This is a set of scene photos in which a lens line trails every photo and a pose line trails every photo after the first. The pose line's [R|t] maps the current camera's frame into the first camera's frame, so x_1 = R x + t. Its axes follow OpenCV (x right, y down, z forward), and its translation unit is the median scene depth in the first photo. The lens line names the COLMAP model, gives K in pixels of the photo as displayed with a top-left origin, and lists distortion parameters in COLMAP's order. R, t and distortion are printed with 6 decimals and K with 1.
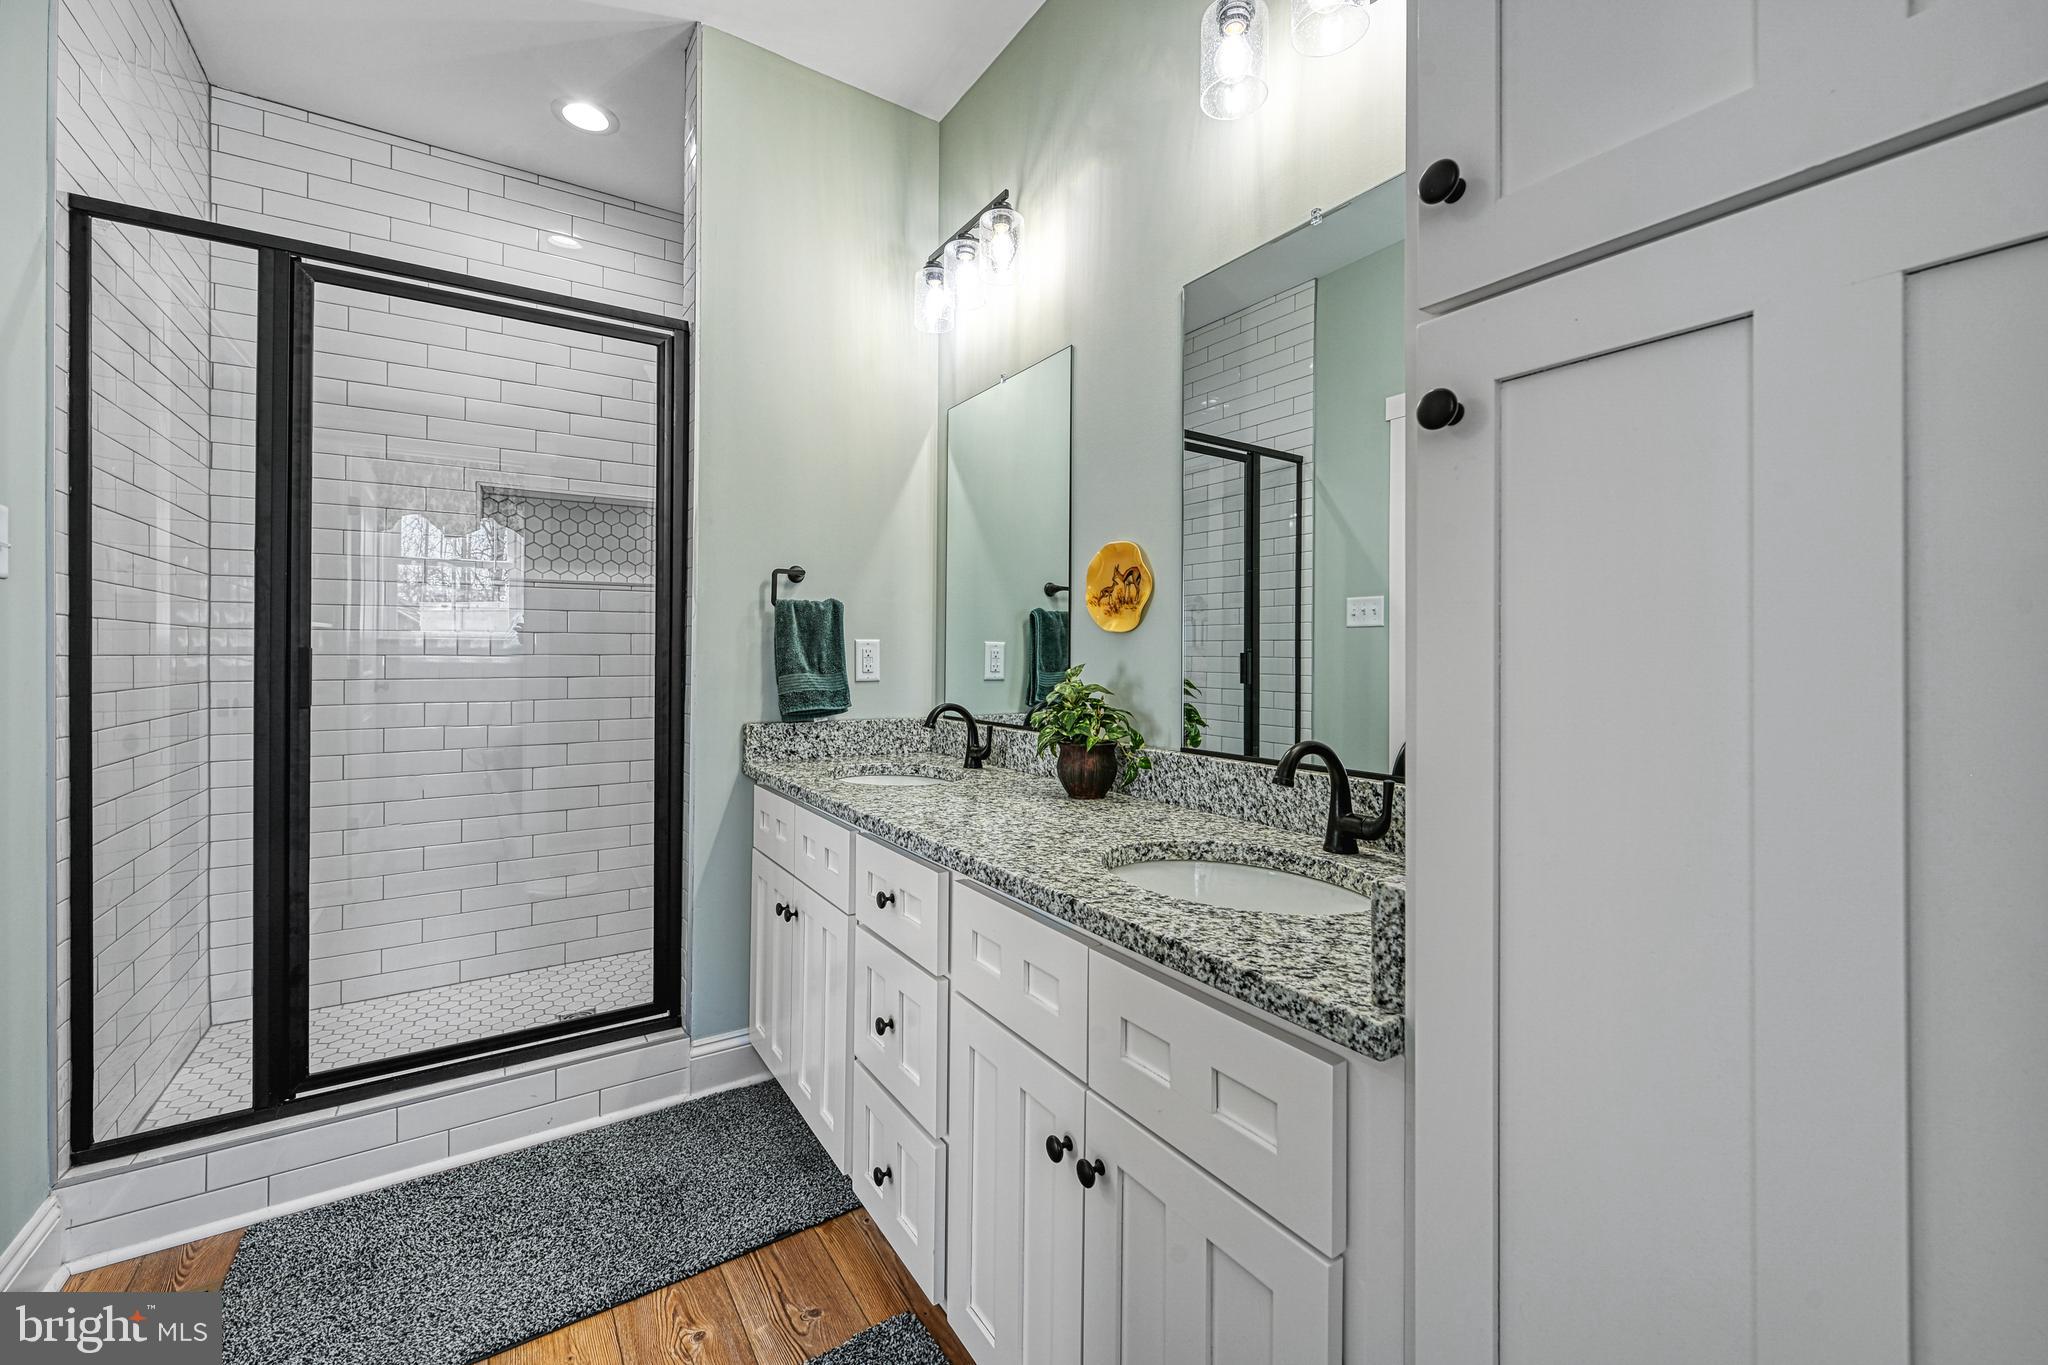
lens RADIAL K [[830.7, 0, 1021.3], [0, 830.7, 646.1], [0, 0, 1]] dist [-0.001250, -0.000049]
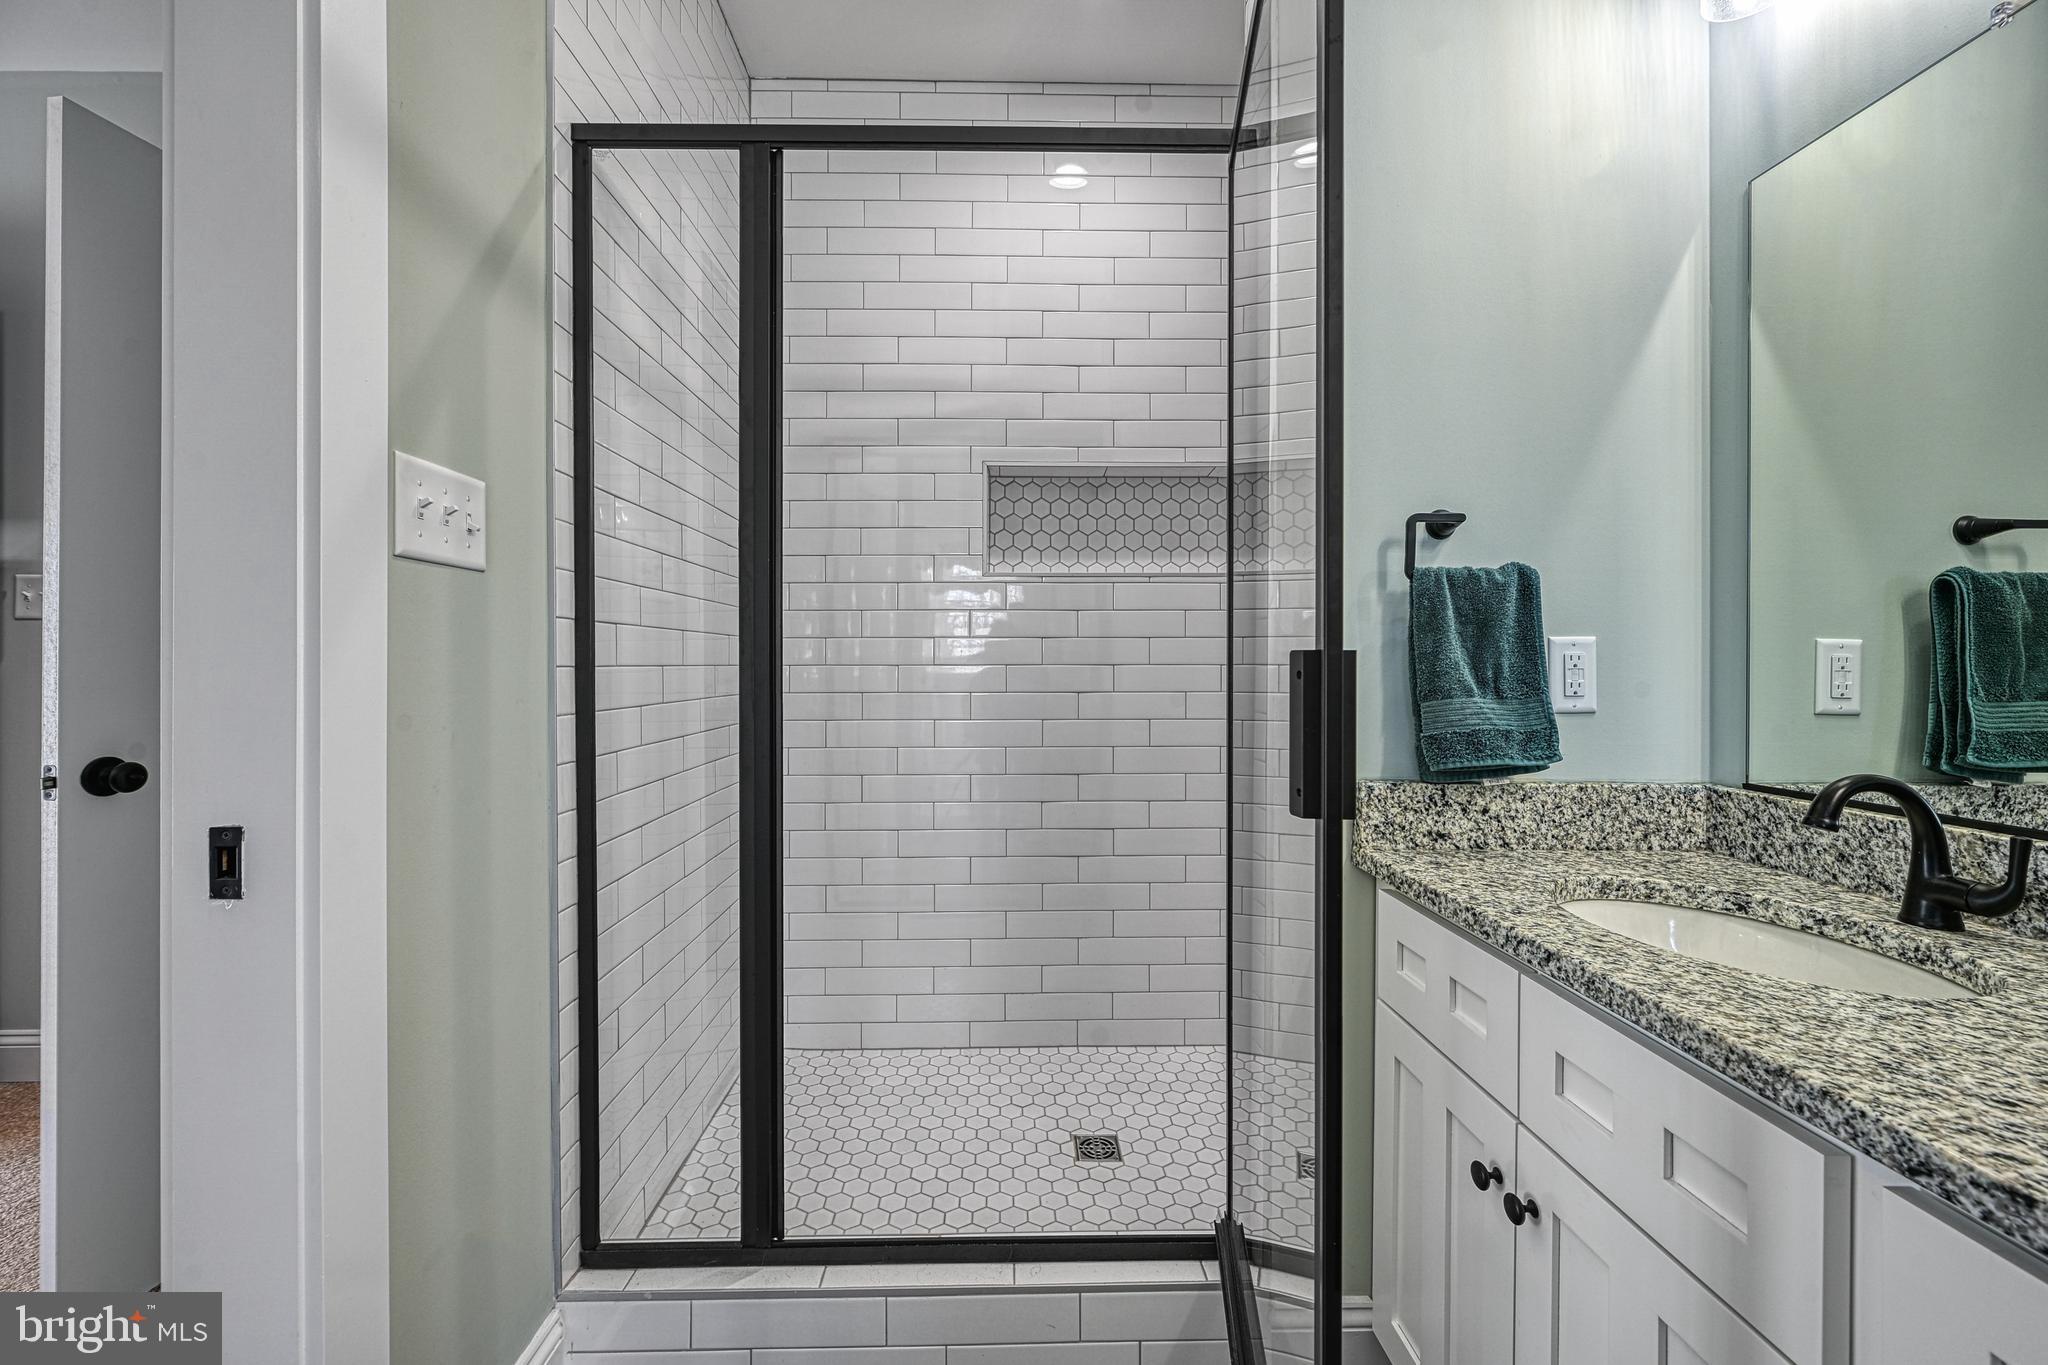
lens RADIAL K [[830.7, 0, 1017.9], [0, 830.7, 672.3], [0, 0, 1]] dist [-0.001250, -0.000049]
pose [[0.851878, 0.003310, -0.523731, -0.223888], [0.006138, 0.999848, 0.016303, 0.004703], [0.523705, -0.017103, 0.851728, 0.363821]]
